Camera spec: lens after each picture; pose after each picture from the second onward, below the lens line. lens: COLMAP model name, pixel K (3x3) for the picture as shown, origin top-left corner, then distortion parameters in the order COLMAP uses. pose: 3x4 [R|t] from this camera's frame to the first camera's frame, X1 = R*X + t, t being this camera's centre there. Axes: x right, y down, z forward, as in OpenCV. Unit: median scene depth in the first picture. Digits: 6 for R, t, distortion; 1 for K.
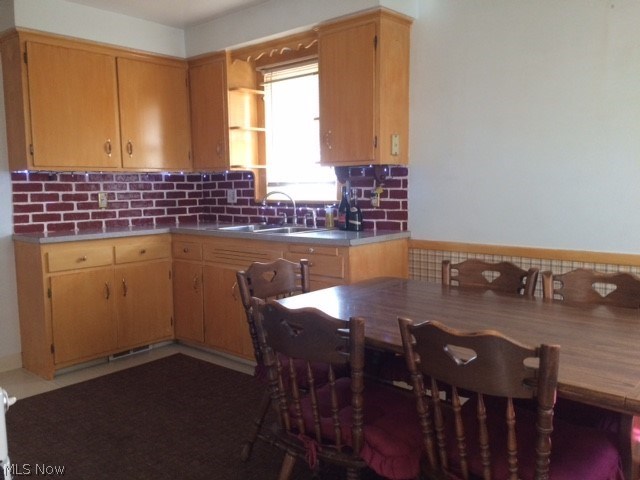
lens RADIAL K [[545.0, 0, 320.1], [0, 545.0, 242.1], [0, 0, 1]] dist [-0.006987, -0.006349]
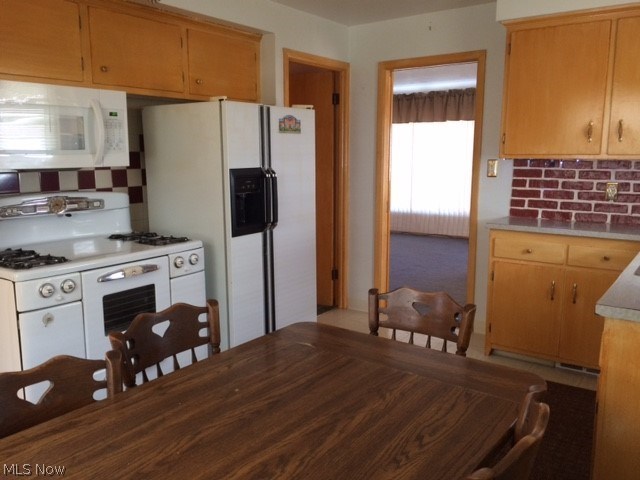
lens RADIAL K [[545.0, 0, 319.4], [0, 545.0, 237.5], [0, 0, 1]] dist [-0.006987, -0.006349]
pose [[0.083346, 0.166878, -0.982449, 0.452342], [-0.102112, 0.982120, 0.158159, -0.101968], [0.991275, 0.087138, 0.098896, 0.512065]]
